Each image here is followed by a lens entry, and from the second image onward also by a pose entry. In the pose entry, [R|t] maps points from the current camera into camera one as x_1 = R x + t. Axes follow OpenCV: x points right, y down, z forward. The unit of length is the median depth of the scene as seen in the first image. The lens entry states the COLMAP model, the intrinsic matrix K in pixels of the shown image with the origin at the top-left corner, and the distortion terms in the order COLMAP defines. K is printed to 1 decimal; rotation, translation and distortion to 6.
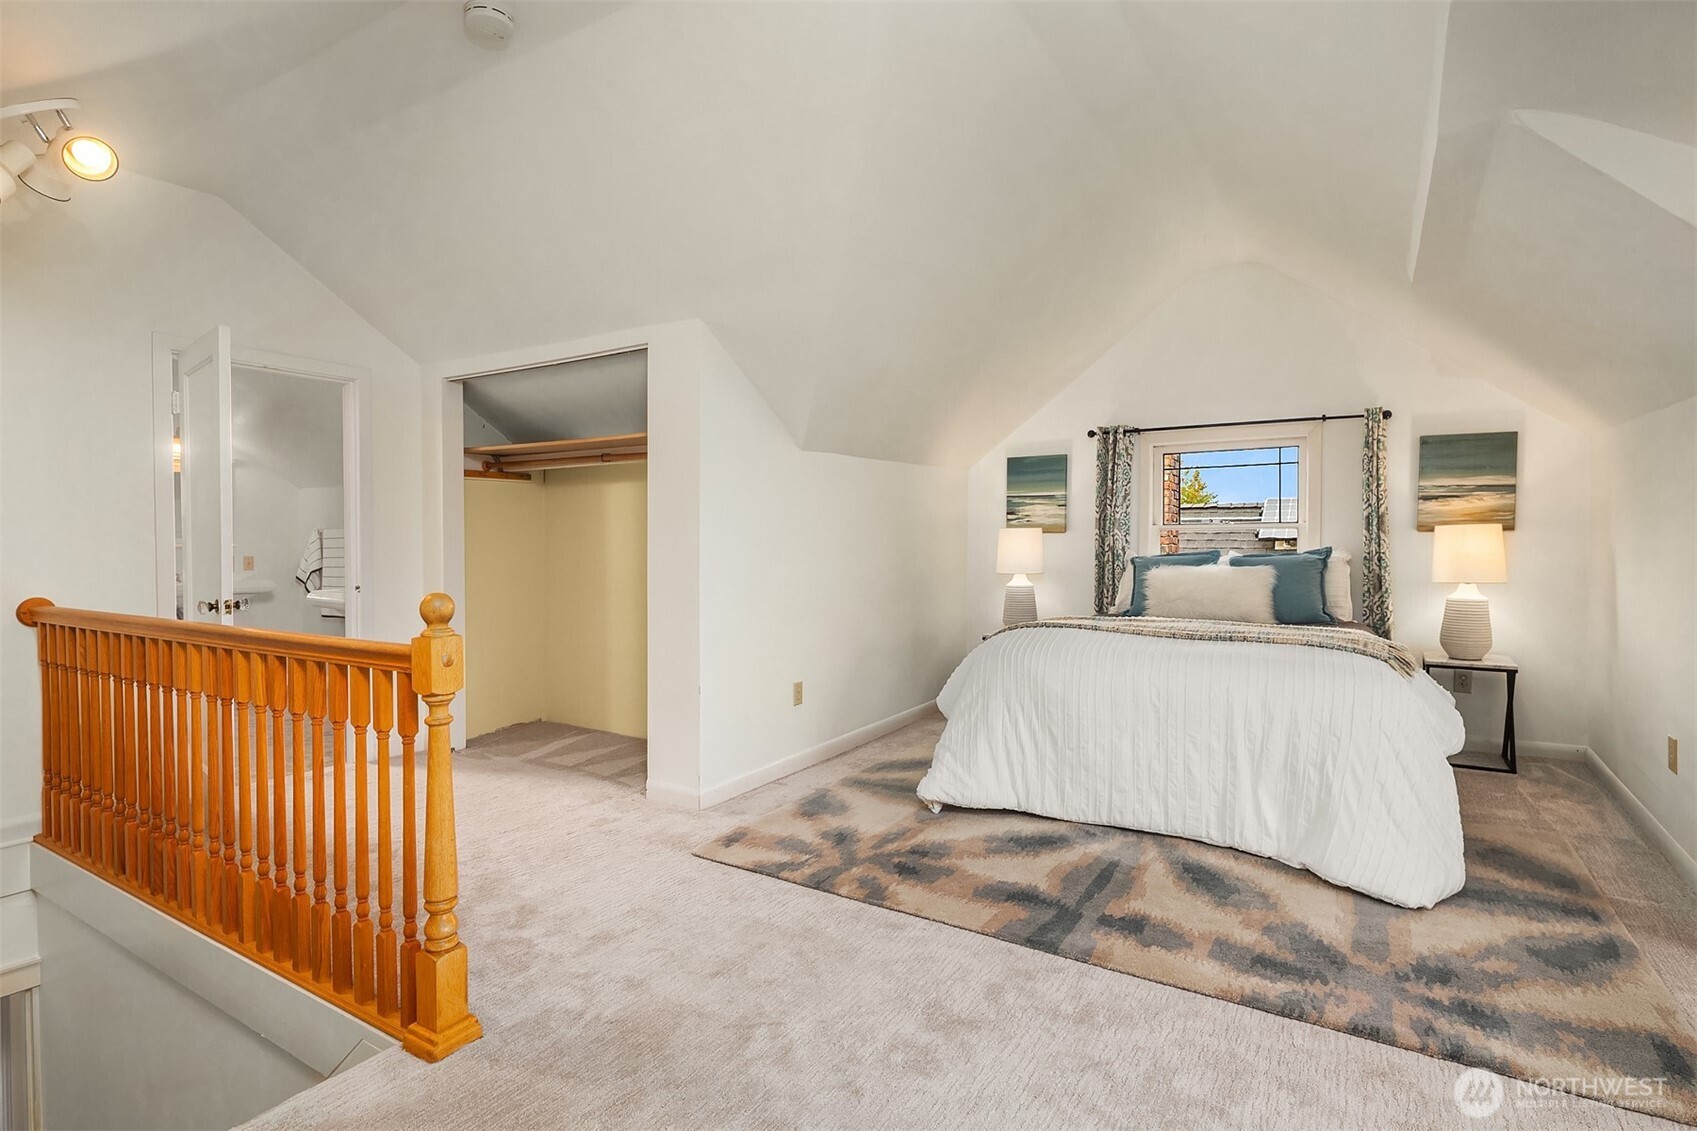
lens RADIAL K [[814.1, 0, 809.9], [0, 814.1, 538.4], [0, 0, 1]] dist [0.001127, -0.005410]
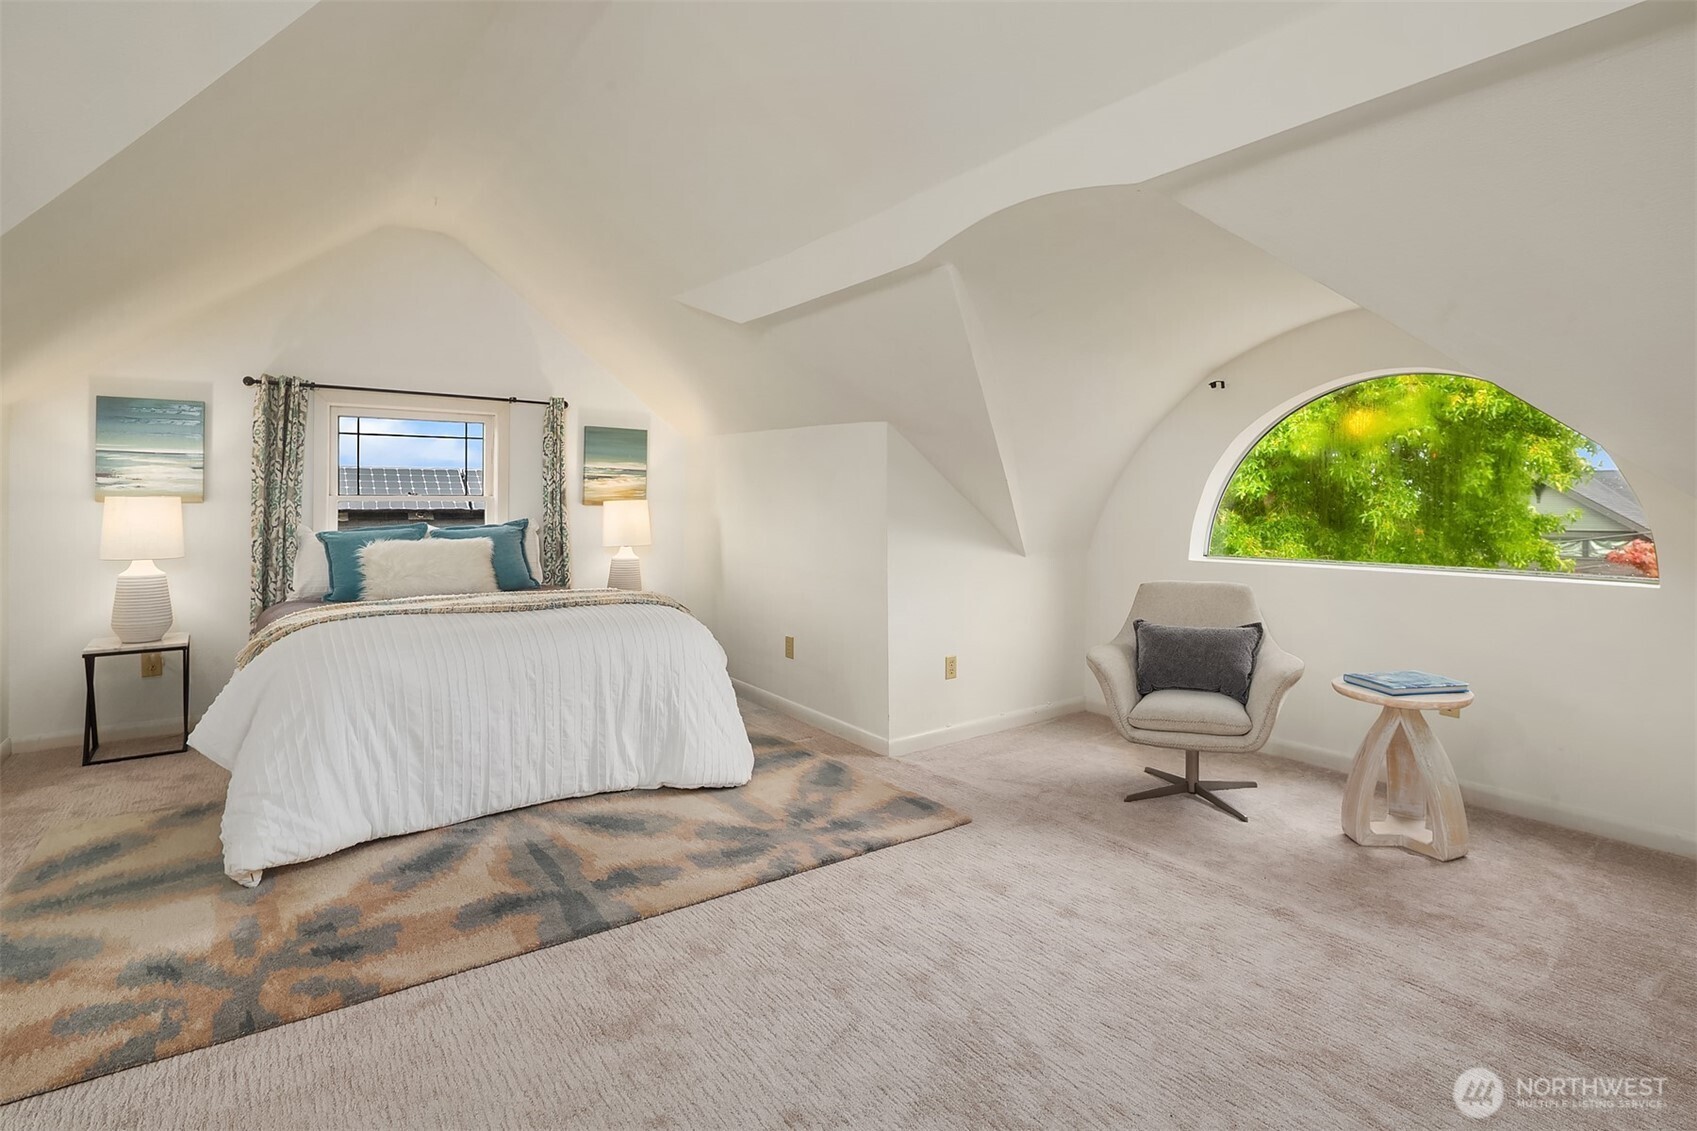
lens RADIAL K [[856.3, 0, 851.8], [0, 856.3, 506.9], [0, 0, 1]] dist [0.000349, -0.007830]
pose [[0.361188, 0.003106, 0.932488, -0.403726], [-0.001722, 0.999995, -0.002663, -0.004357], [-0.932492, -0.000644, 0.361191, 0.240461]]
